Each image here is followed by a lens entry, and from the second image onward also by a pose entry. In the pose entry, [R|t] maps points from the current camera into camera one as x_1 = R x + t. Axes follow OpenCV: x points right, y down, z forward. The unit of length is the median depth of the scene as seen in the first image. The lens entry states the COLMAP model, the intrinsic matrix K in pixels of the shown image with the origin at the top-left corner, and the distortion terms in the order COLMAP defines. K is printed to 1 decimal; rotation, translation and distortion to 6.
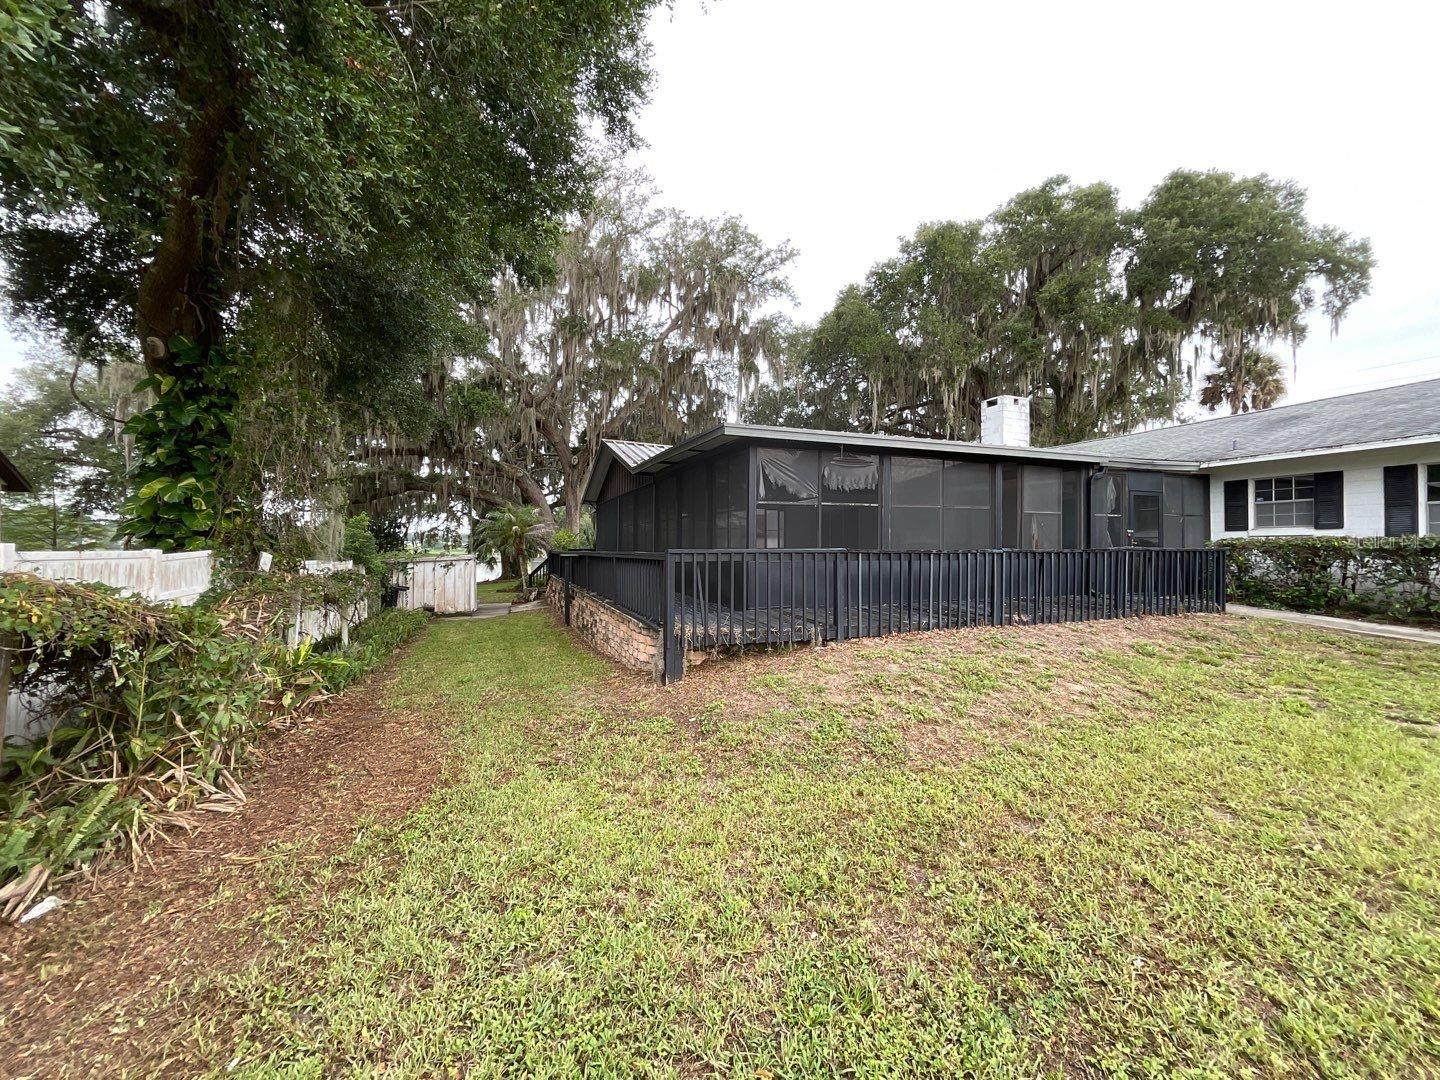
lens RADIAL K [[590.6, 0, 721.2], [0, 590.6, 545.6], [0, 0, 1]] dist [0.003809, 0.001422]
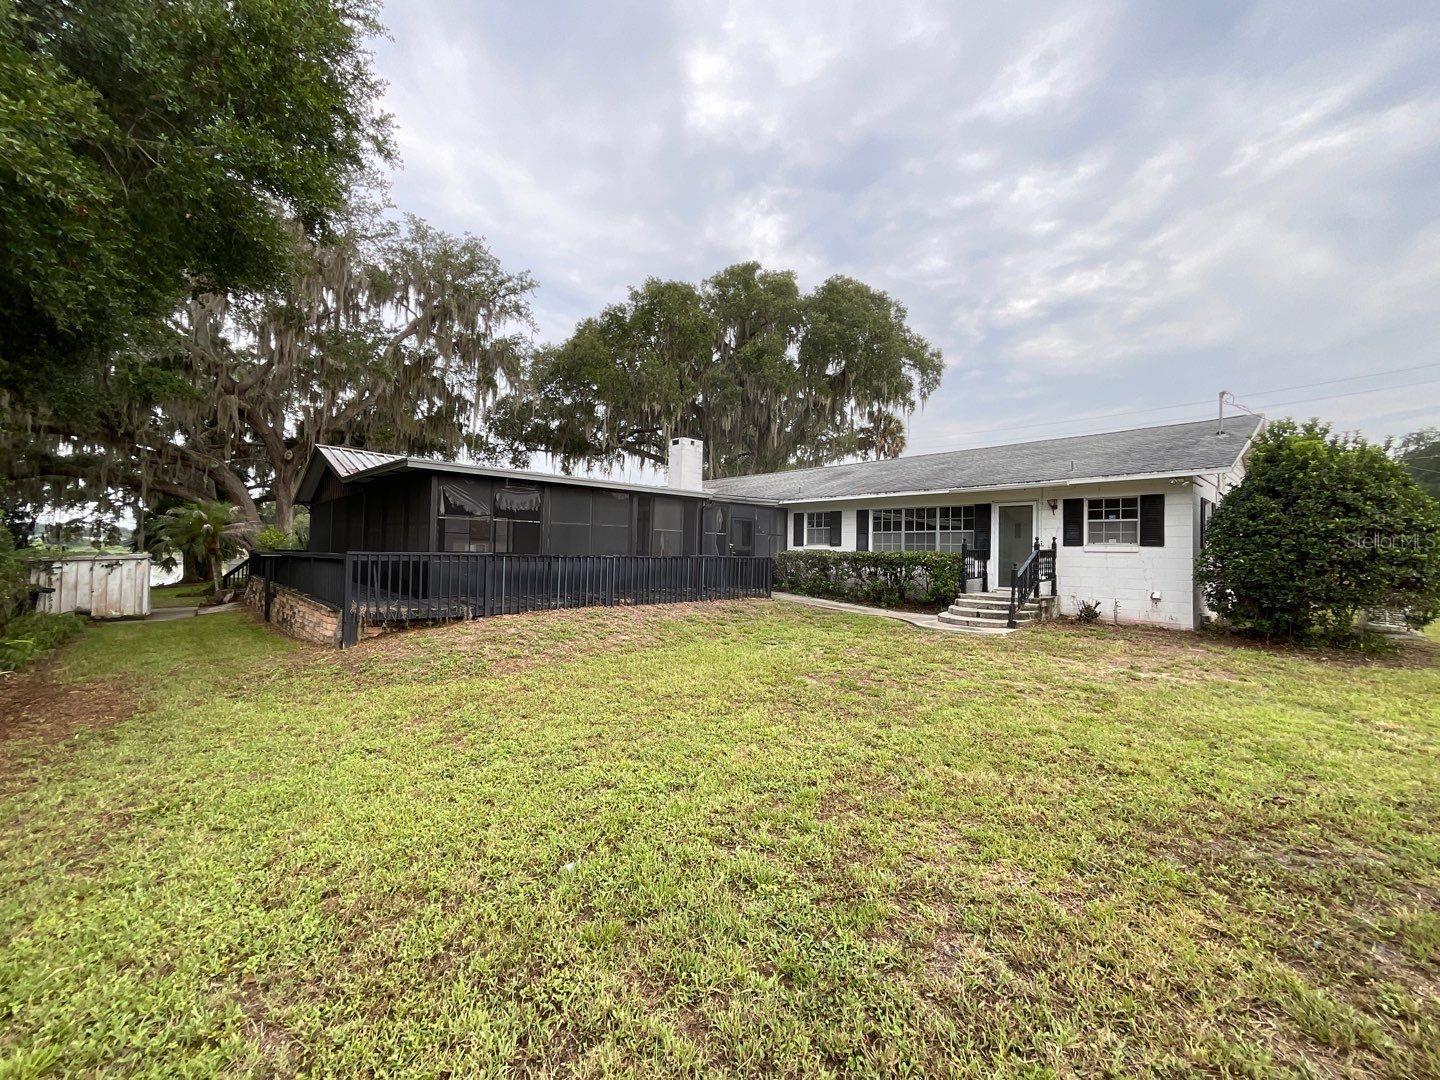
lens RADIAL K [[590.6, 0, 718.5], [0, 590.6, 541.1], [0, 0, 1]] dist [0.003809, 0.001422]
pose [[0.928381, 0.024470, 0.370824, 0.047180], [-0.018291, 0.999629, -0.020172, -0.001380], [-0.371180, 0.011945, 0.928484, -0.143669]]
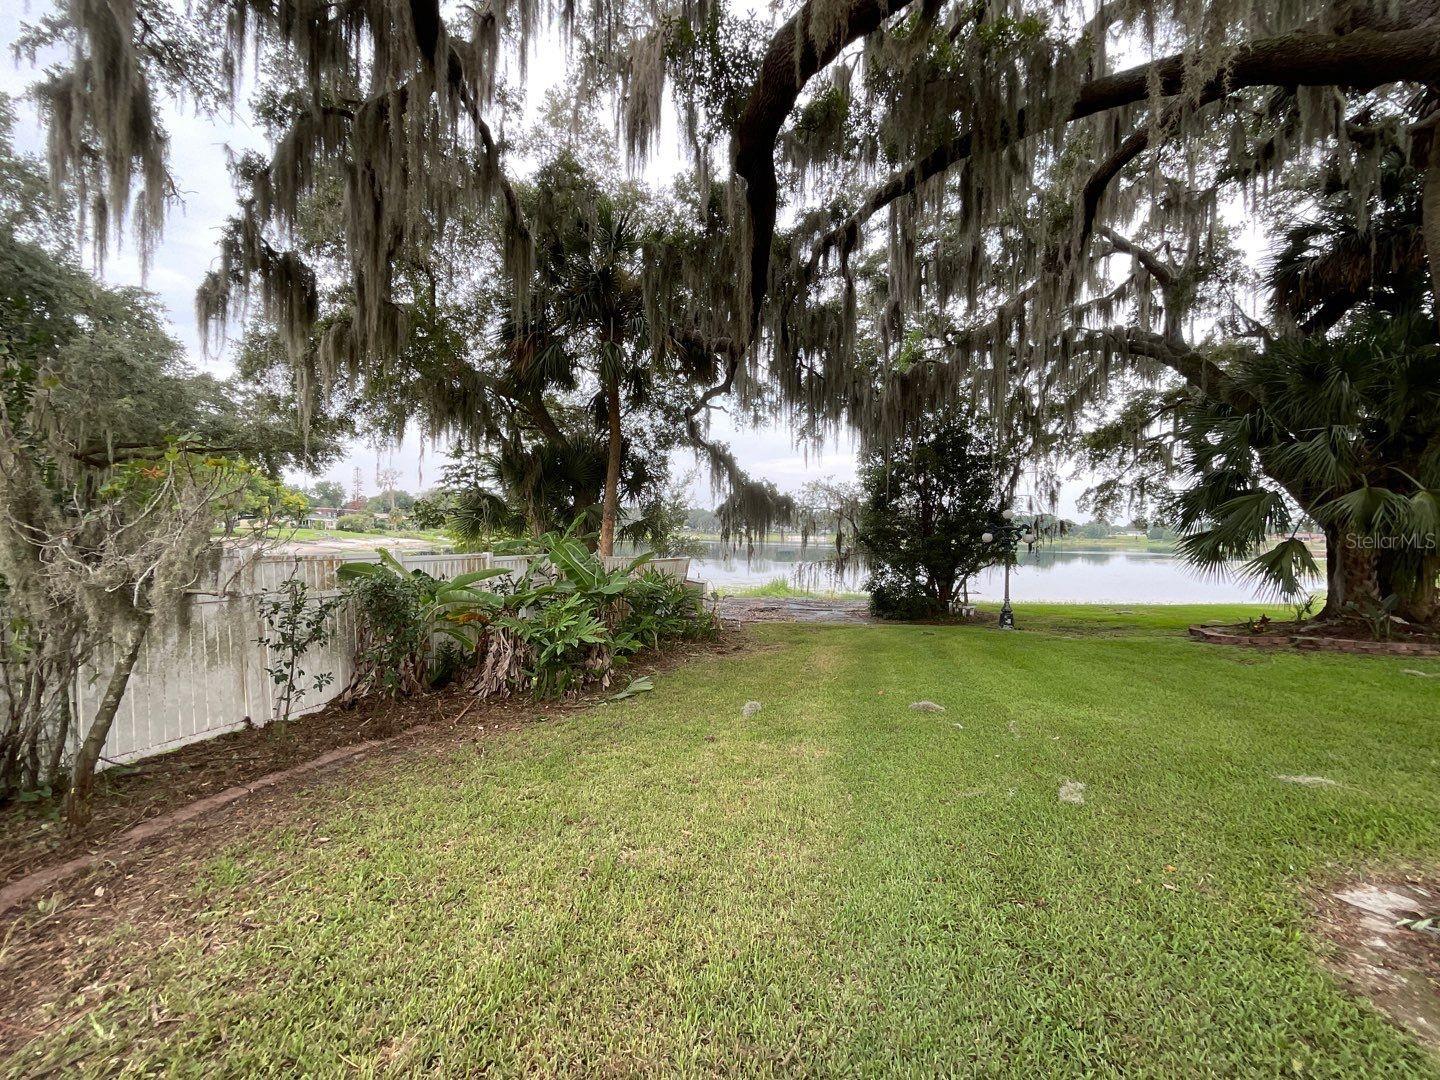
lens RADIAL K [[590.6, 0, 720.8], [0, 590.6, 535.4], [0, 0, 1]] dist [0.003809, 0.001422]
pose [[0.466304, 0.006461, -0.884601, -0.474913], [0.002310, 0.999961, 0.008521, 0.022576], [0.884622, -0.006017, 0.466271, 1.137504]]
